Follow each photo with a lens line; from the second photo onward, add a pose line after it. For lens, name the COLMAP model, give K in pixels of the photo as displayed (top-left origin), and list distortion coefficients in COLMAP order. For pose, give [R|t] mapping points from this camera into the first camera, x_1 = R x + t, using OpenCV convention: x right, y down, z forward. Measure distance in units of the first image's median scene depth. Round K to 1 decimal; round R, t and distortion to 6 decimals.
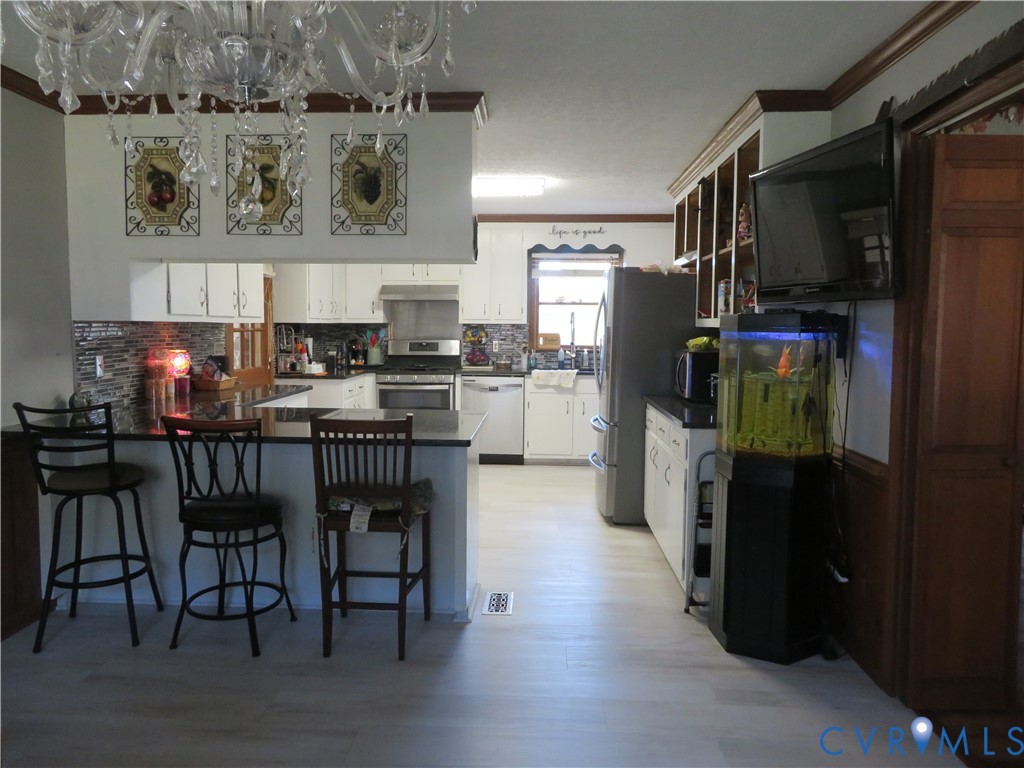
lens RADIAL K [[742.9, 0, 506.0], [0, 742.9, 381.0], [0, 0, 1]] dist [0.005948, 0.005216]
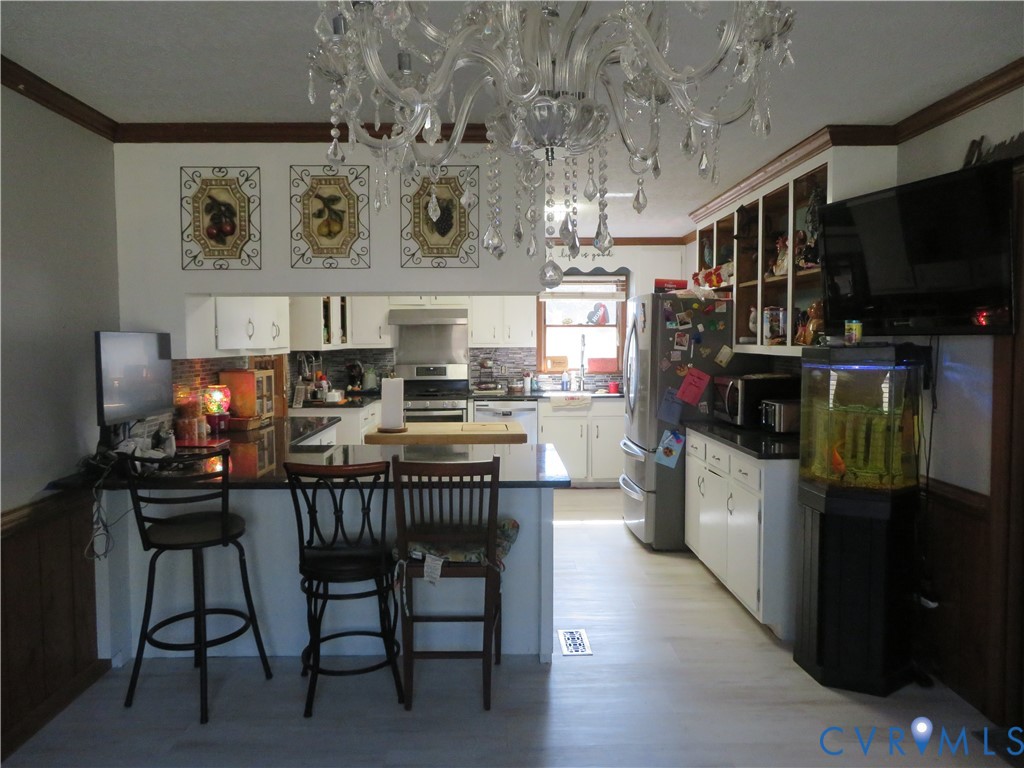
lens RADIAL K [[740.2, 0, 510.6], [0, 740.2, 380.9], [0, 0, 1]] dist [0.003169, 0.001087]
pose [[0.996726, -0.016976, 0.079052, -0.171018], [0.018321, 0.999699, -0.016321, -0.031481], [-0.078751, 0.017716, 0.996737, 0.031968]]
